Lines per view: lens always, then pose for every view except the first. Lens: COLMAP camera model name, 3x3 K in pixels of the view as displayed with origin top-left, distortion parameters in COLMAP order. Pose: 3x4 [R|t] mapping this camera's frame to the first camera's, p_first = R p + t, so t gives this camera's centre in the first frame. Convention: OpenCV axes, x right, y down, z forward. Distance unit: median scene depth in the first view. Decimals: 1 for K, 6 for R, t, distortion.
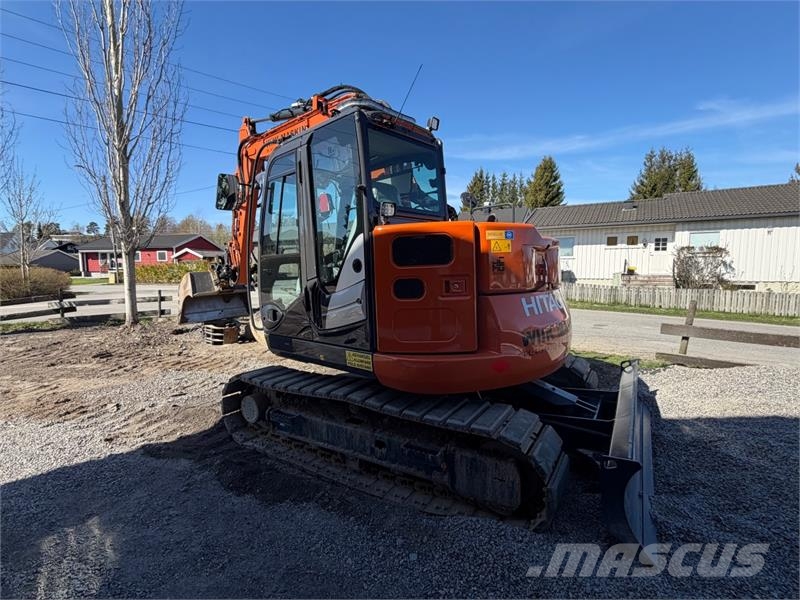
lens RADIAL K [[378.4, 0, 400.0], [0, 378.4, 300.0], [0, 0, 1]] dist [0.000872, -0.000124]
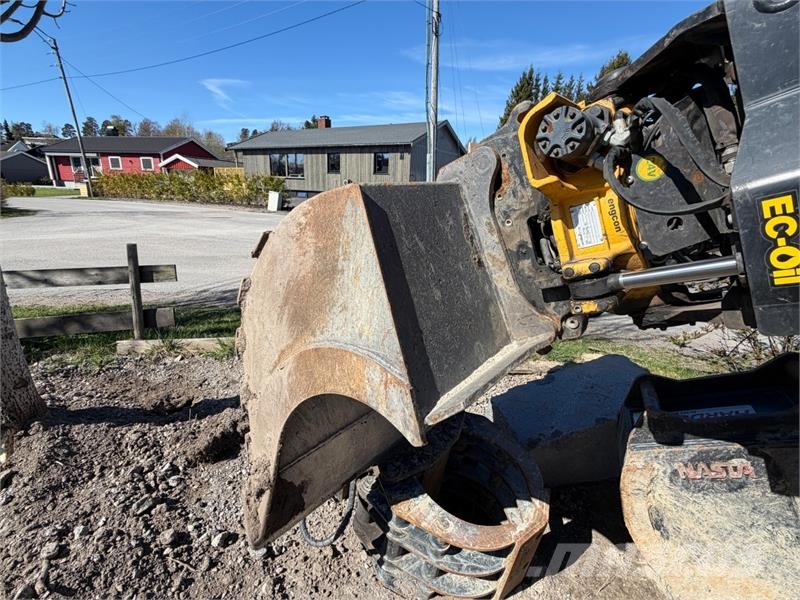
lens RADIAL K [[377.6, 0, 395.3], [0, 377.6, 299.4], [0, 0, 1]] dist [-0.000955, -0.000924]
pose [[0.999300, 0.036777, 0.006810, -0.175562], [-0.037397, 0.979564, 0.197625, -0.020333], [0.000597, -0.197742, 0.980254, 0.287346]]
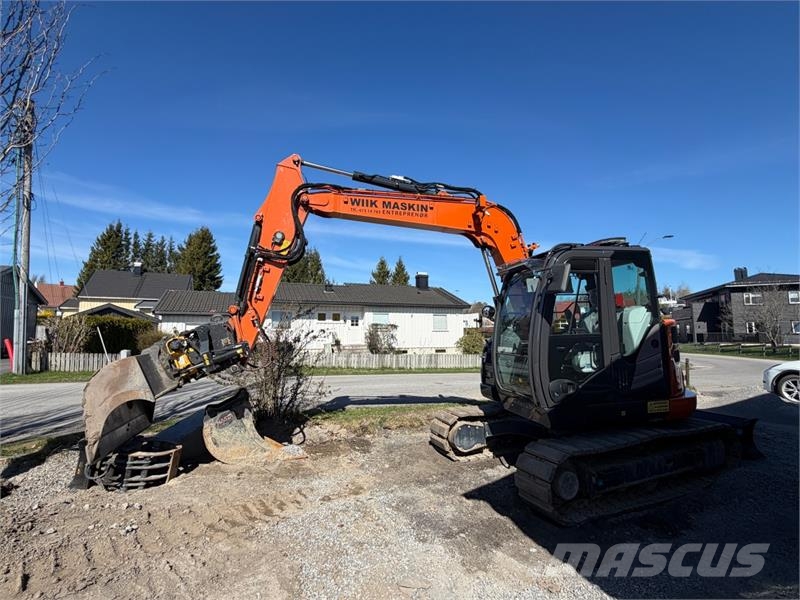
lens RADIAL K [[378.4, 0, 400.0], [0, 378.4, 300.0], [0, 0, 1]] dist [0.000872, -0.000124]
pose [[0.578516, 0.077751, 0.811957, -0.252613], [0.074114, 0.986318, -0.147253, -0.014378], [-0.812297, 0.145366, 0.564838, 0.118747]]
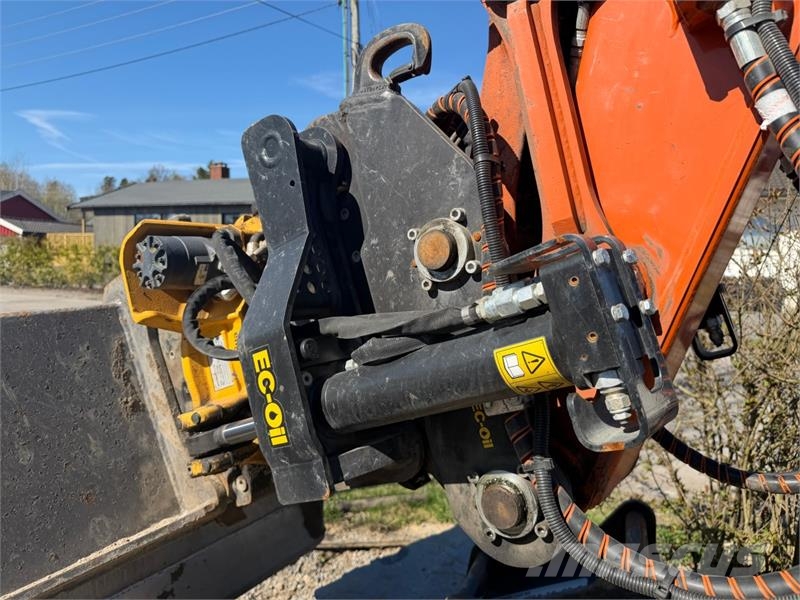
lens RADIAL K [[573.0, 0, 400.0], [0, 573.0, 300.0], [0, 0, 1]] dist [-0.004660, -0.003712]
pose [[0.993984, 0.021686, 0.107362, -0.146916], [-0.019742, 0.999622, -0.019135, -0.025401], [-0.107736, 0.016900, 0.994036, 0.277179]]
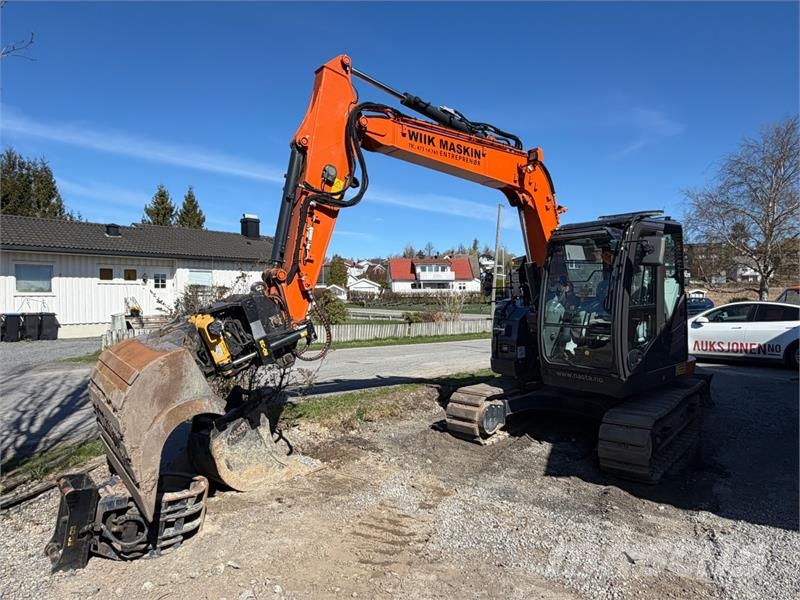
lens RADIAL K [[485.6, 0, 403.3], [0, 485.6, 303.5], [0, 0, 1]] dist [-0.000033, -0.000666]
pose [[0.162042, -0.010177, 0.986731, -0.310161], [0.096272, 0.995340, -0.005544, -0.029913], [-0.982076, 0.095893, 0.162266, 0.234722]]
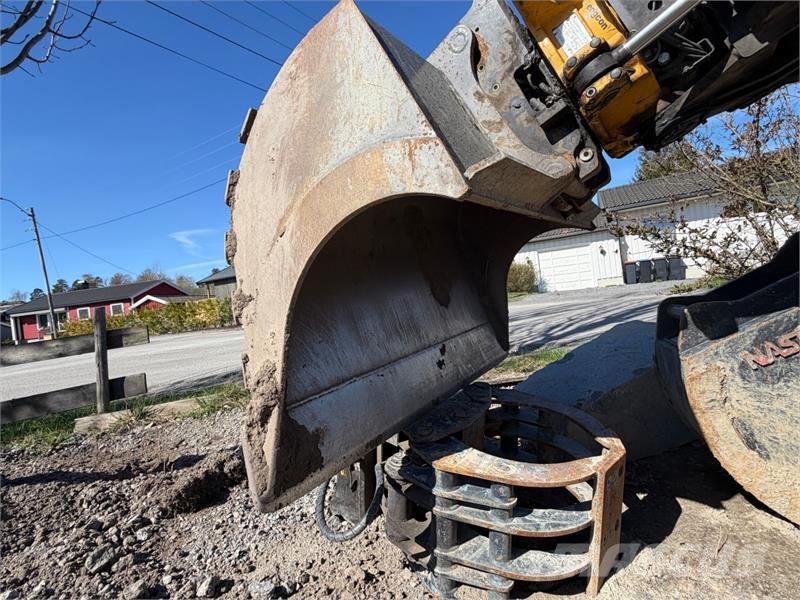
lens RADIAL K [[377.6, 0, 395.3], [0, 377.6, 299.4], [0, 0, 1]] dist [-0.000955, -0.000924]
pose [[0.990893, -0.111464, 0.075539, -0.180344], [0.117839, 0.989304, -0.085969, 0.006436], [-0.065149, 0.094088, 0.993430, 0.291134]]
